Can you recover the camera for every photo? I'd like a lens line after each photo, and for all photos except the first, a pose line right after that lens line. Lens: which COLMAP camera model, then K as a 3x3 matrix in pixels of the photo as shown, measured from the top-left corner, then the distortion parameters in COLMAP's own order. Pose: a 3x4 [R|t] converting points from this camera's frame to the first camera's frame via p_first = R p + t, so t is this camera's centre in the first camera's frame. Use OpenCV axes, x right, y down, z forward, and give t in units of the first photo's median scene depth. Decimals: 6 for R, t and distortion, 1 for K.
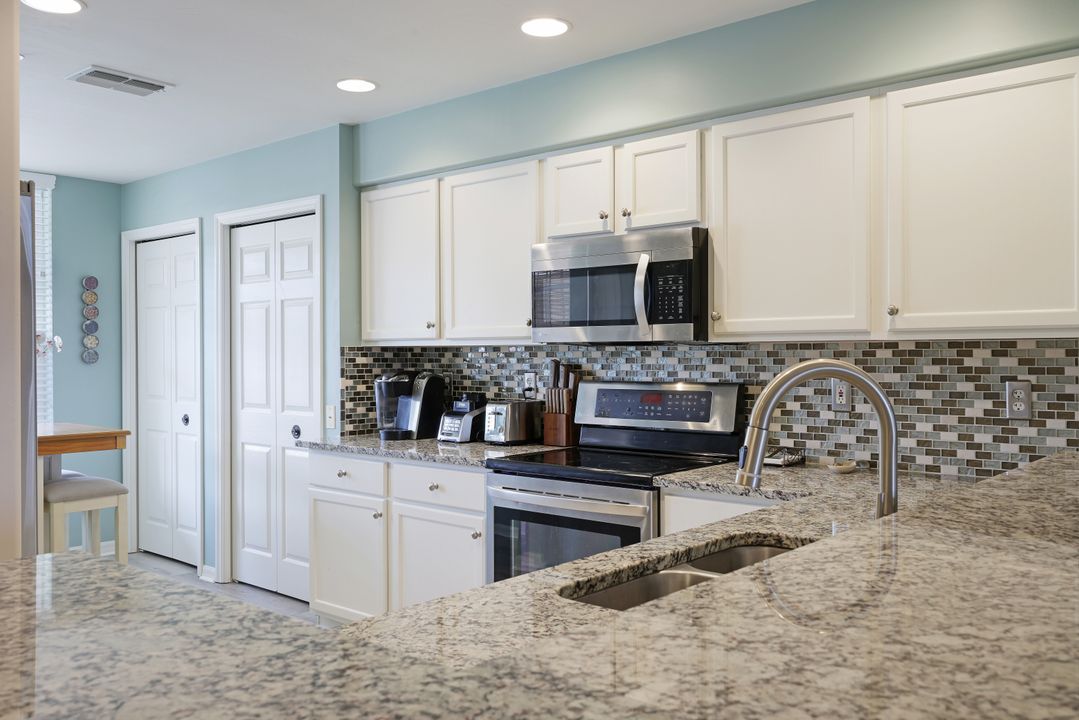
lens RADIAL K [[915.3, 0, 535.5], [0, 915.3, 359.7], [0, 0, 1]] dist [-0.008332, -0.003736]
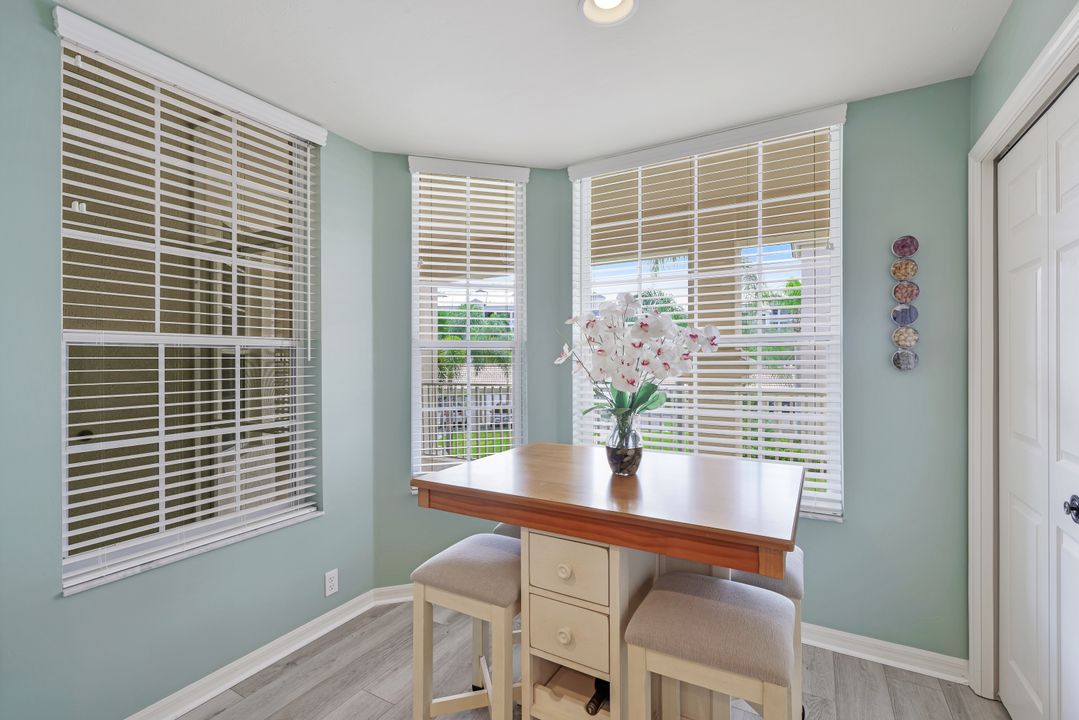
lens RADIAL K [[482.5, 0, 542.3], [0, 482.5, 359.9], [0, 0, 1]] dist [-0.001687, 0.001202]
pose [[0.198112, 0.004182, -0.980170, -0.293106], [-0.001160, 0.999991, 0.004033, -0.006875], [0.980179, 0.000338, 0.198115, 0.986943]]
